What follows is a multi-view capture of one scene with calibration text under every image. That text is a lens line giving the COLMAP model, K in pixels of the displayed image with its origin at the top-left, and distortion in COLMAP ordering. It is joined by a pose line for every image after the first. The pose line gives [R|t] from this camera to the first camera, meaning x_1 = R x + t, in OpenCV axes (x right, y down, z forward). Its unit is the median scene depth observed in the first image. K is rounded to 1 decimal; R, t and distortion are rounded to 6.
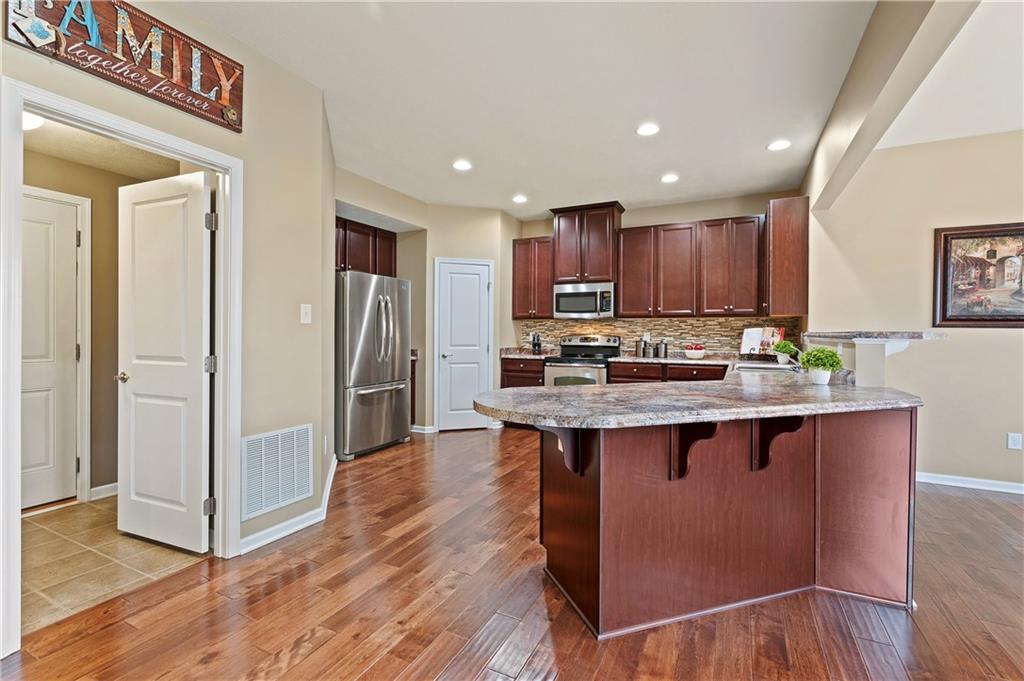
lens RADIAL K [[455.3, 0, 508.4], [0, 455.3, 336.2], [0, 0, 1]] dist [0.003929, -0.000313]
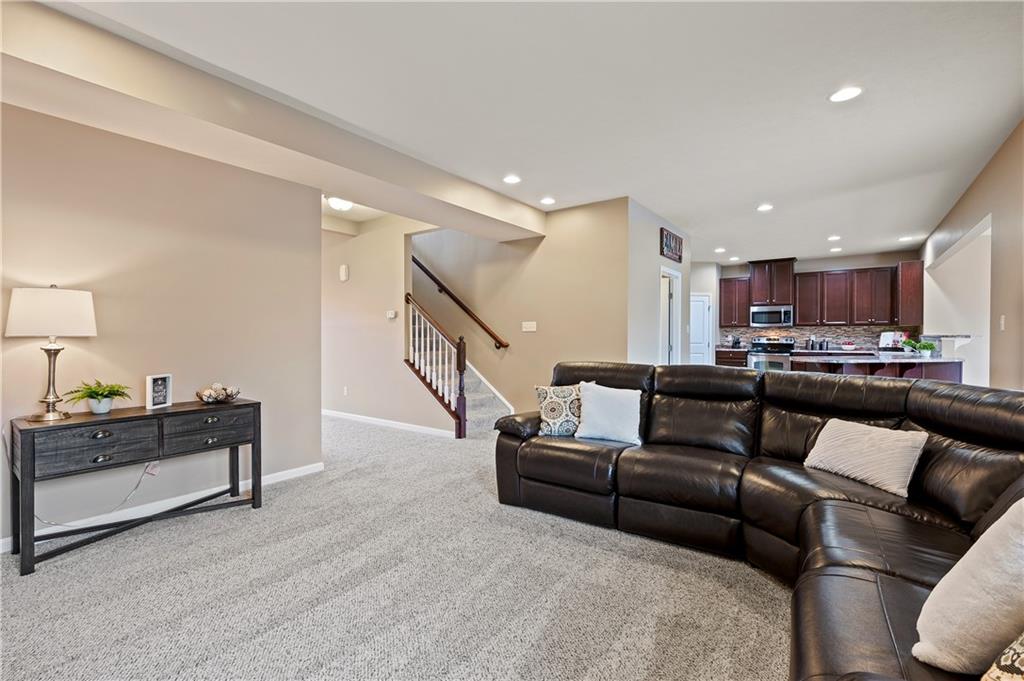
lens RADIAL K [[455.3, 0, 508.2], [0, 455.3, 338.5], [0, 0, 1]] dist [0.003929, -0.000313]
pose [[0.985120, -0.004087, -0.171820, -0.569377], [0.004172, 0.999991, 0.000135, -0.000625], [0.171818, -0.000850, 0.985128, -0.929098]]
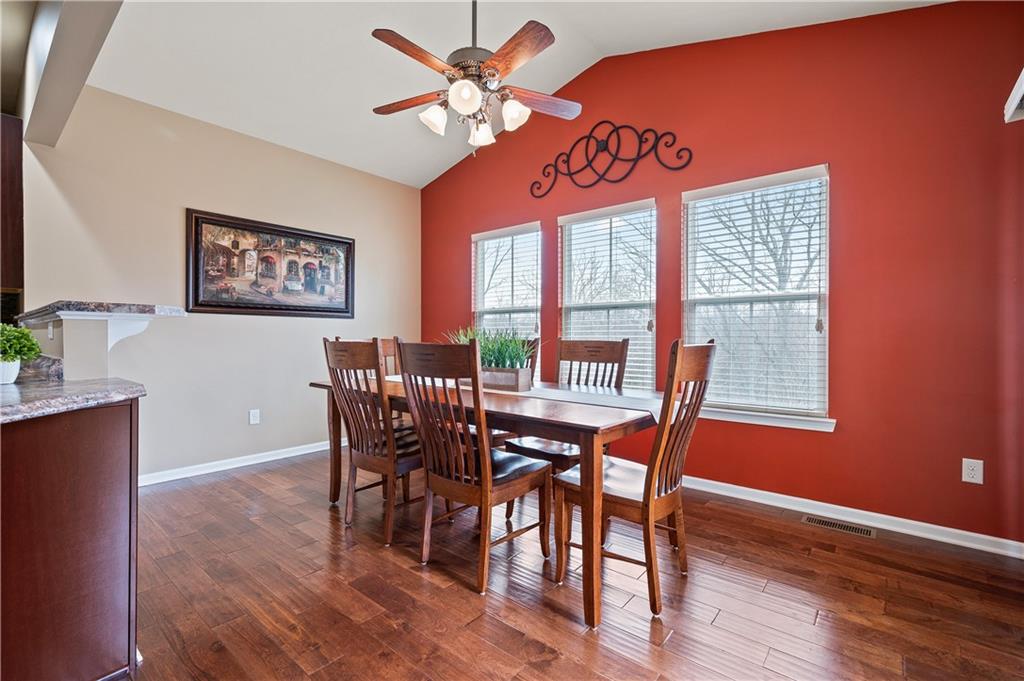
lens RADIAL K [[455.3, 0, 517.8], [0, 455.3, 337.9], [0, 0, 1]] dist [0.003929, -0.000313]
pose [[0.226027, -0.013202, 0.974032, 0.122551], [0.007955, 0.999900, 0.011706, 0.021028], [-0.974089, 0.005102, 0.226109, 0.087835]]
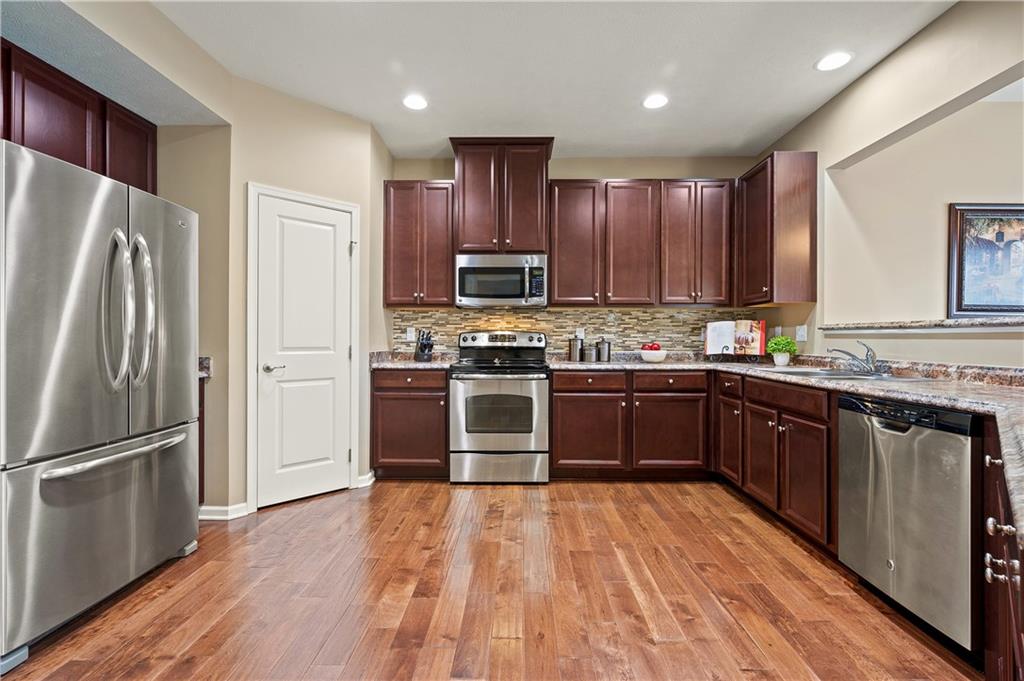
lens RADIAL K [[455.3, 0, 512.5], [0, 455.3, 339.1], [0, 0, 1]] dist [0.003929, -0.000313]
pose [[0.900325, -0.002798, 0.435209, -0.131035], [0.004172, 0.999989, -0.002202, 0.012607], [-0.435198, 0.003798, 0.900327, 0.440371]]
